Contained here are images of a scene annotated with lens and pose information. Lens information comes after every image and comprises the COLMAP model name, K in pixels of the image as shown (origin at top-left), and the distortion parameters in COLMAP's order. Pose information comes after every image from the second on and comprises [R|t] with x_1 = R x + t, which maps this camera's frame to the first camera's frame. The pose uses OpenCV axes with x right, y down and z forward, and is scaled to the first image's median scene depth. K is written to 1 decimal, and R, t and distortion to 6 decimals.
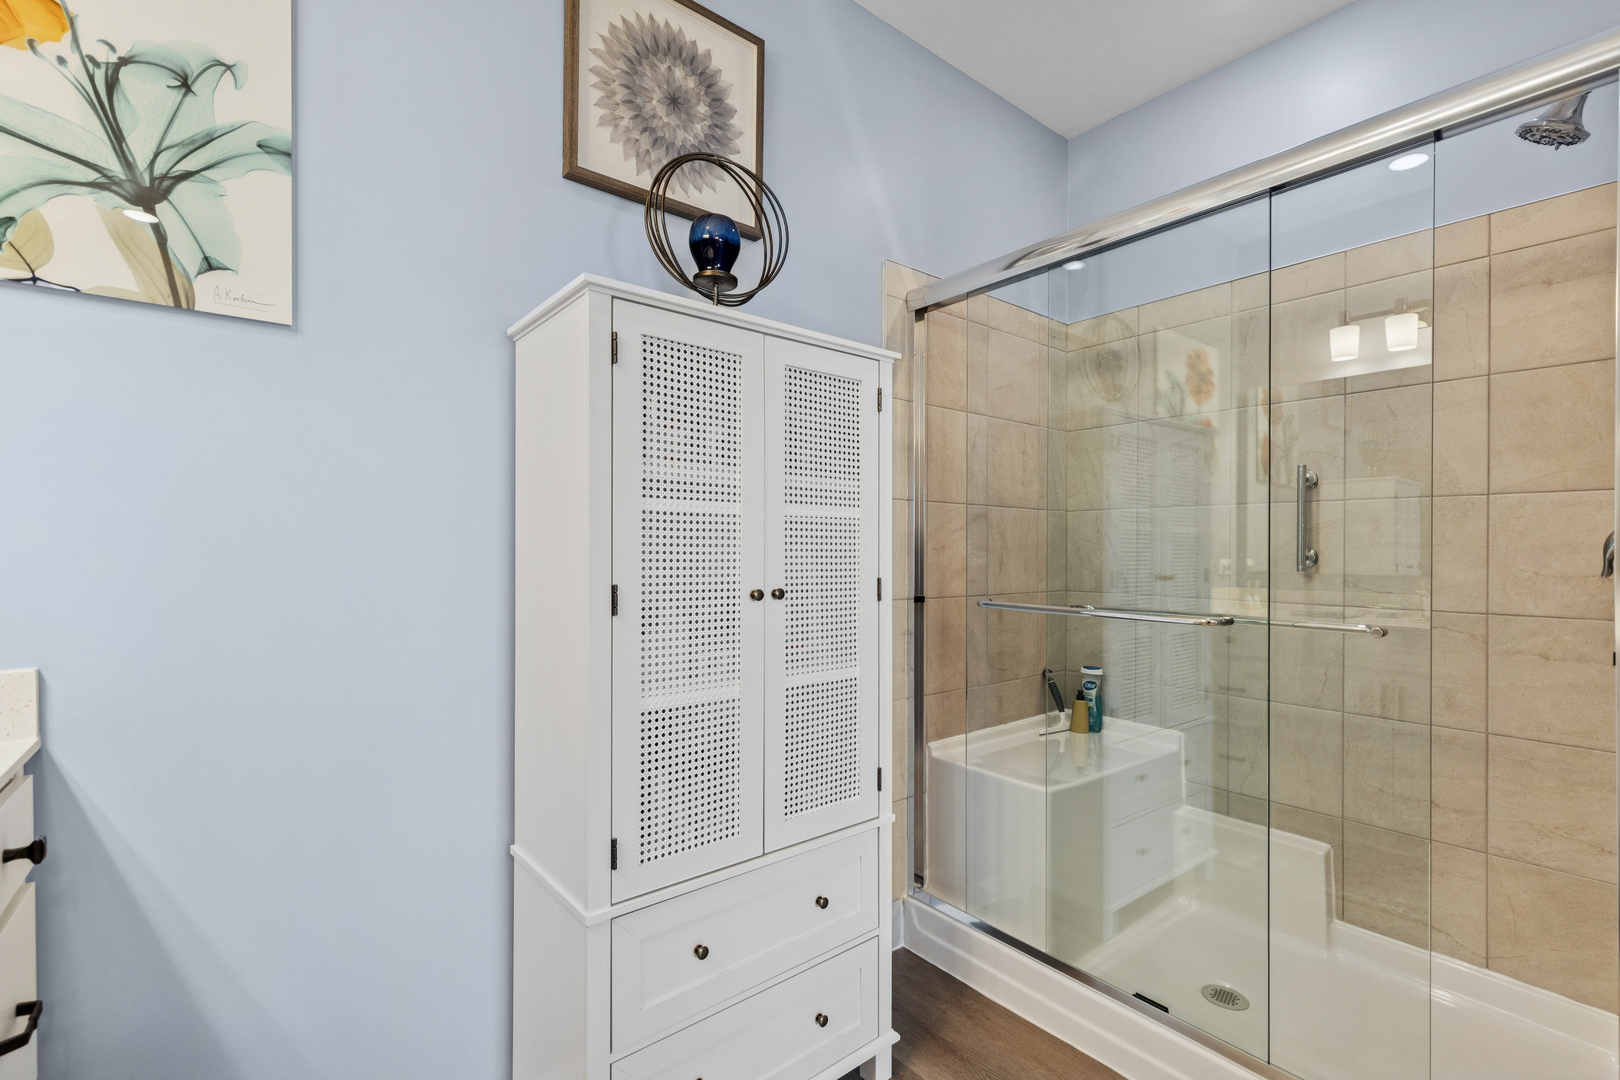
lens RADIAL K [[726.4, 0, 814.4], [0, 726.4, 549.6], [0, 0, 1]] dist [-0.000872, 0.000380]
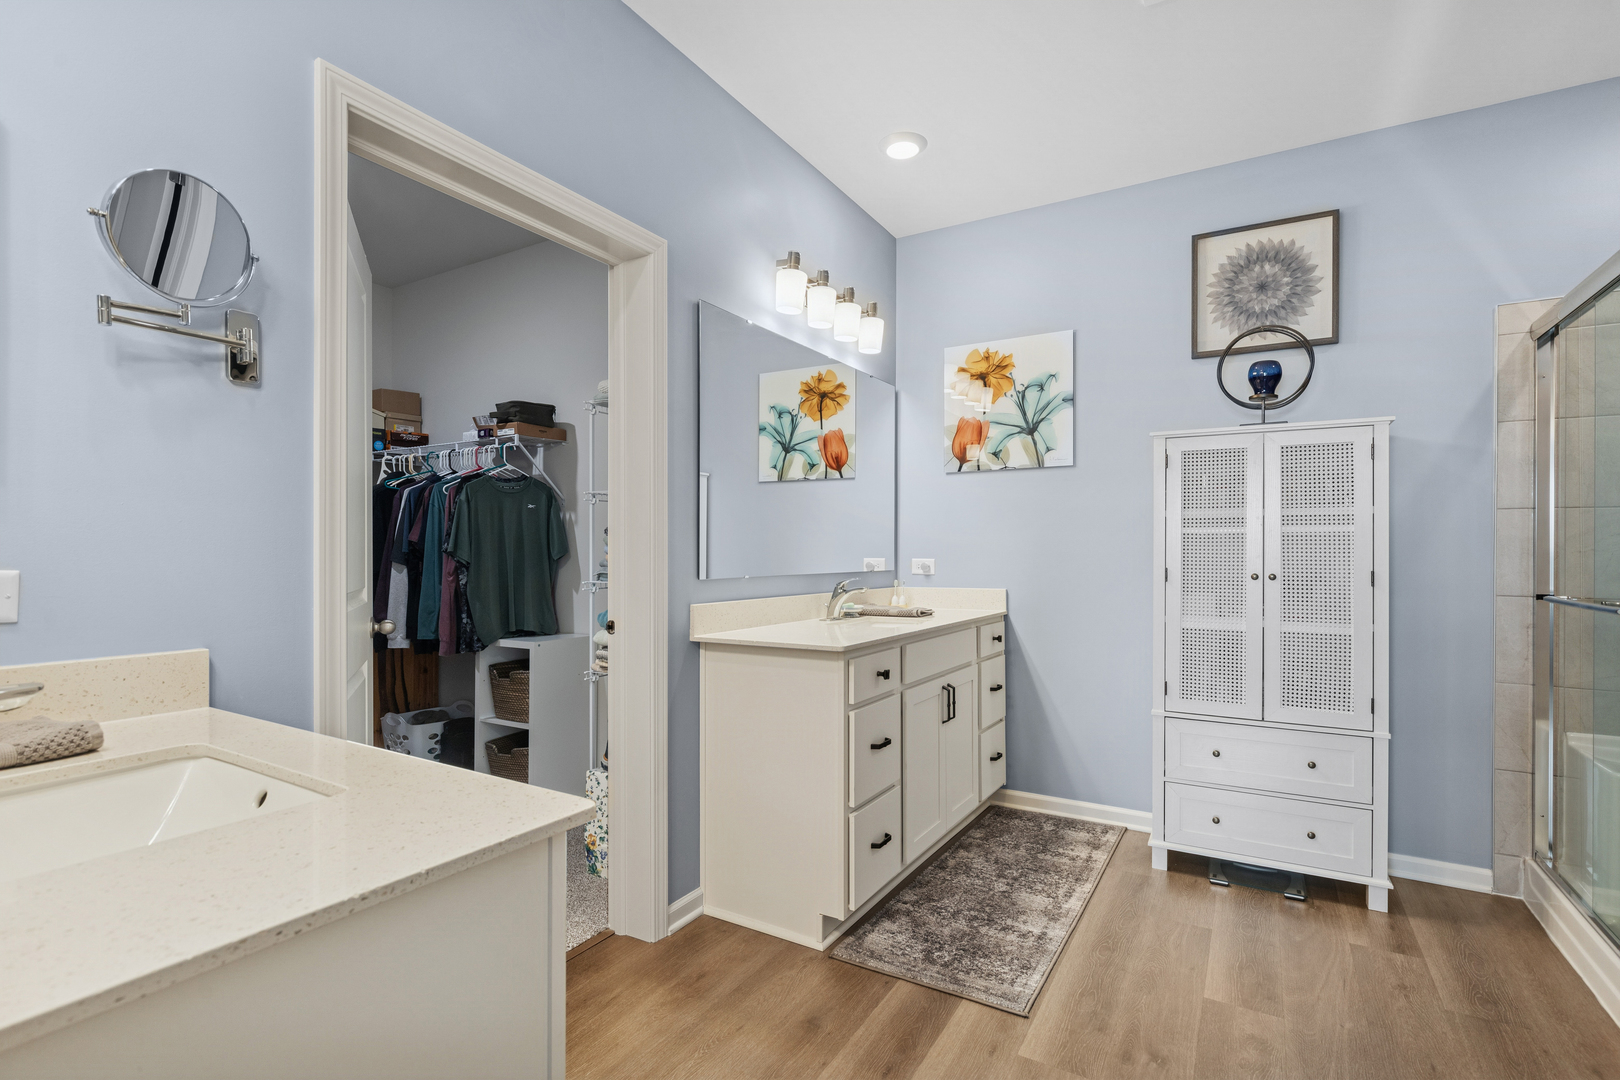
lens RADIAL K [[775.2, 0, 803.8], [0, 775.2, 550.3], [0, 0, 1]] dist [0.001525, 0.000132]
pose [[0.330706, -0.000723, -0.943734, 1.341015], [-0.000417, 0.999999, -0.000912, -0.001544], [0.943734, 0.000695, 0.330705, -0.700998]]
